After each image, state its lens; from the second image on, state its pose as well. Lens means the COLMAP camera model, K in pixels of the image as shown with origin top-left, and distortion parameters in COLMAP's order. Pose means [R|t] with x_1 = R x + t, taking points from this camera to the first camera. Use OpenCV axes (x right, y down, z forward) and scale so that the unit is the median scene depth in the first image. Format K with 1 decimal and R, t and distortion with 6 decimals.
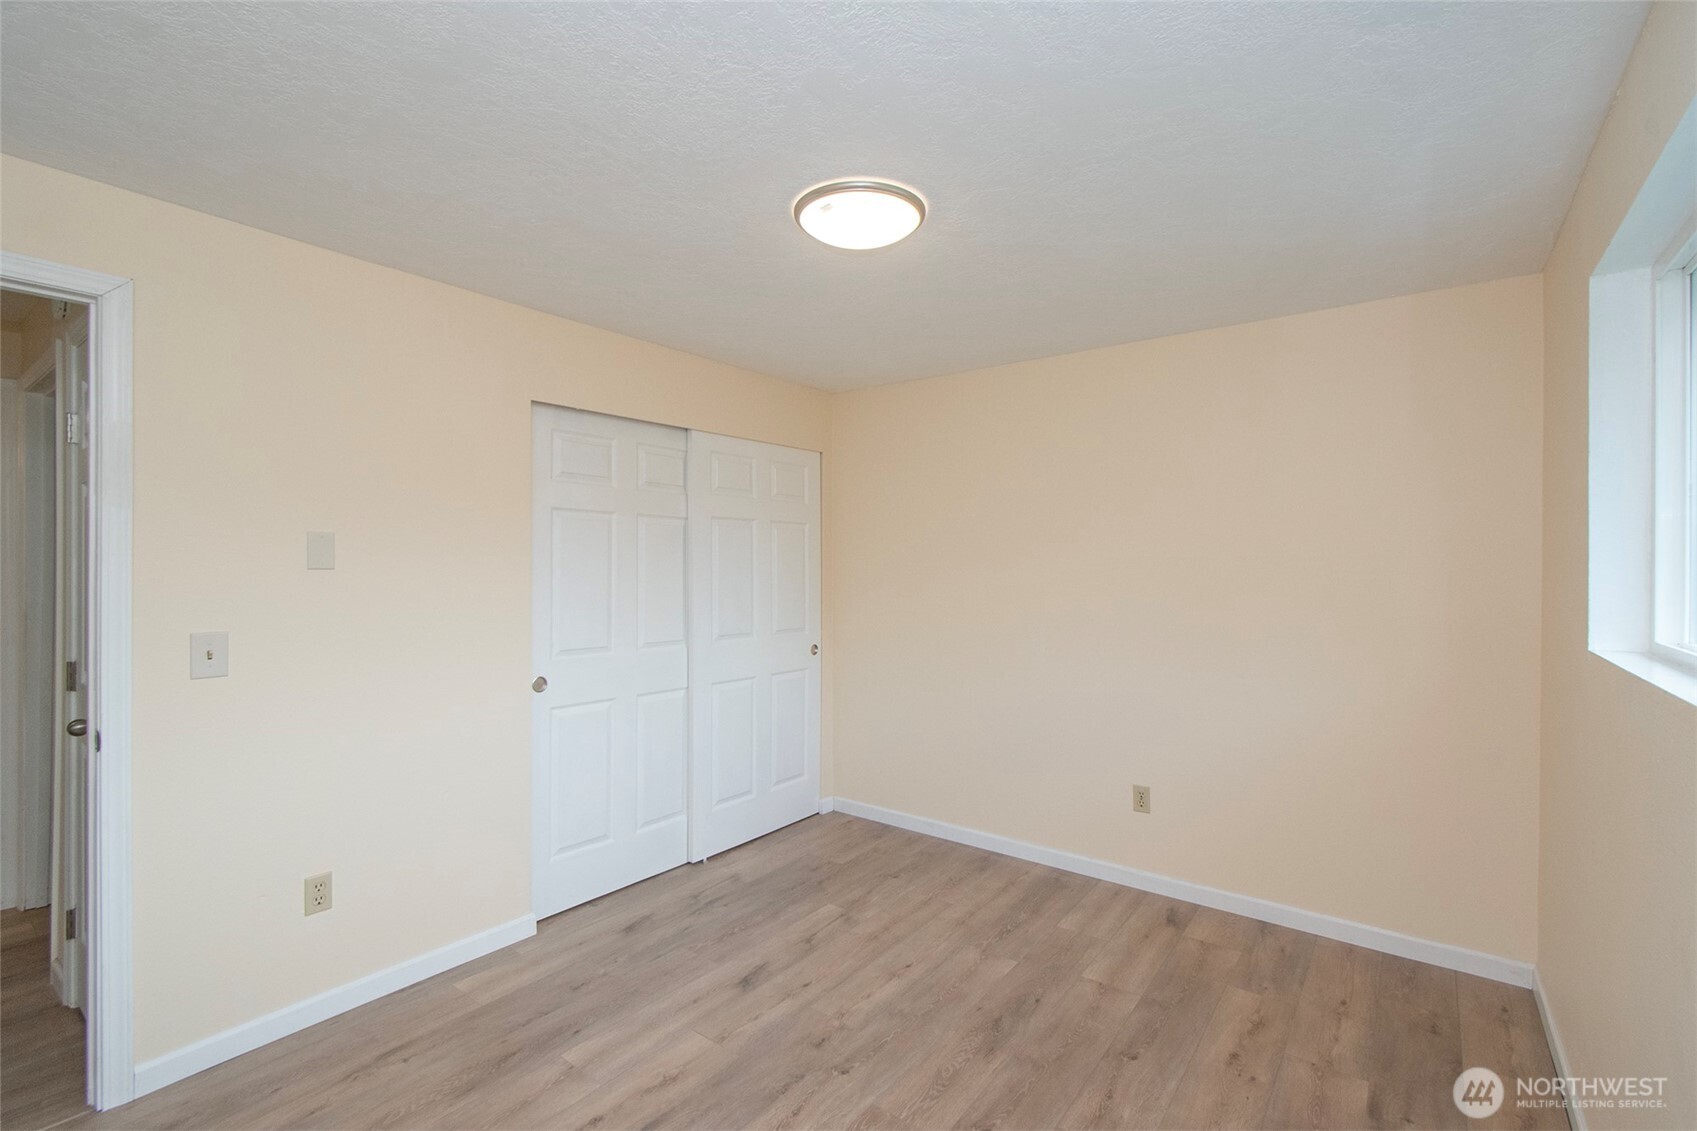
lens RADIAL K [[759.9, 0, 857.5], [0, 759.9, 567.7], [0, 0, 1]] dist [0.007636, -0.002816]
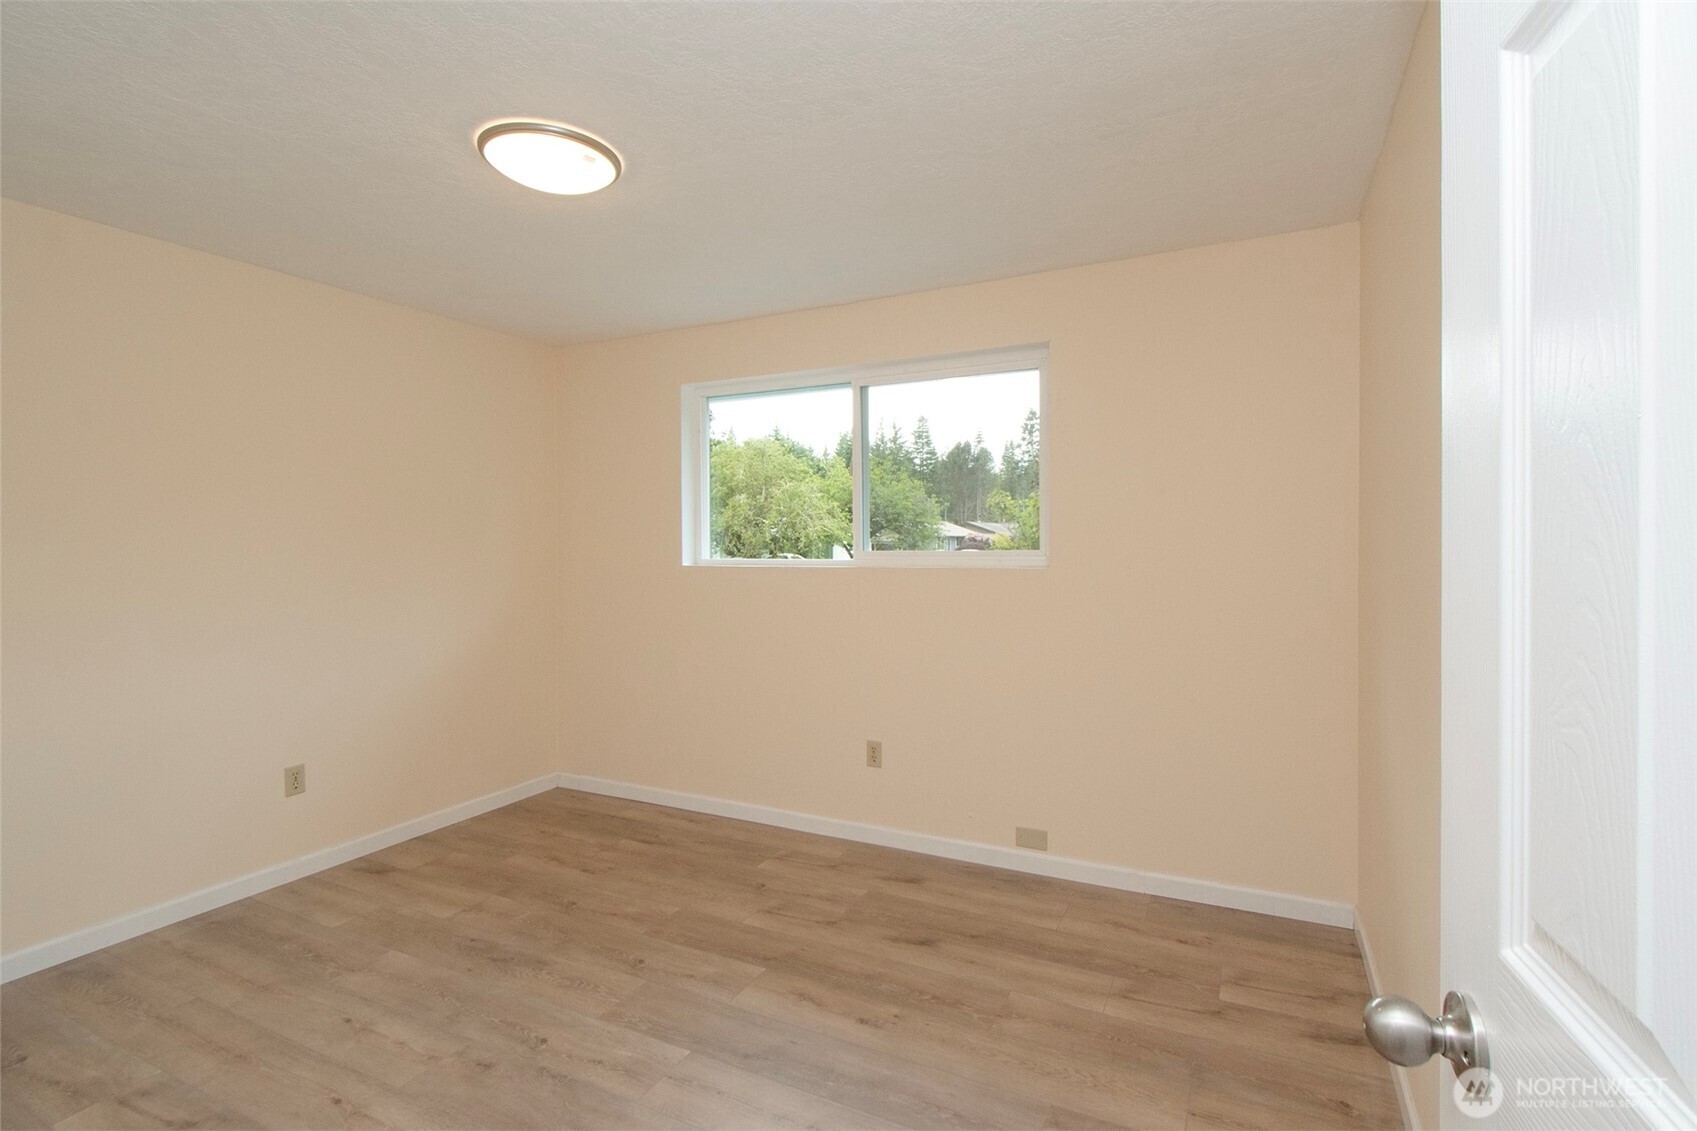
lens RADIAL K [[759.9, 0, 854.2], [0, 759.9, 553.8], [0, 0, 1]] dist [0.007636, -0.002816]
pose [[-0.161709, -0.020232, 0.986631, -0.785559], [0.008826, 0.999720, 0.021947, 0.011617], [-0.986799, 0.012258, -0.161485, 0.570610]]
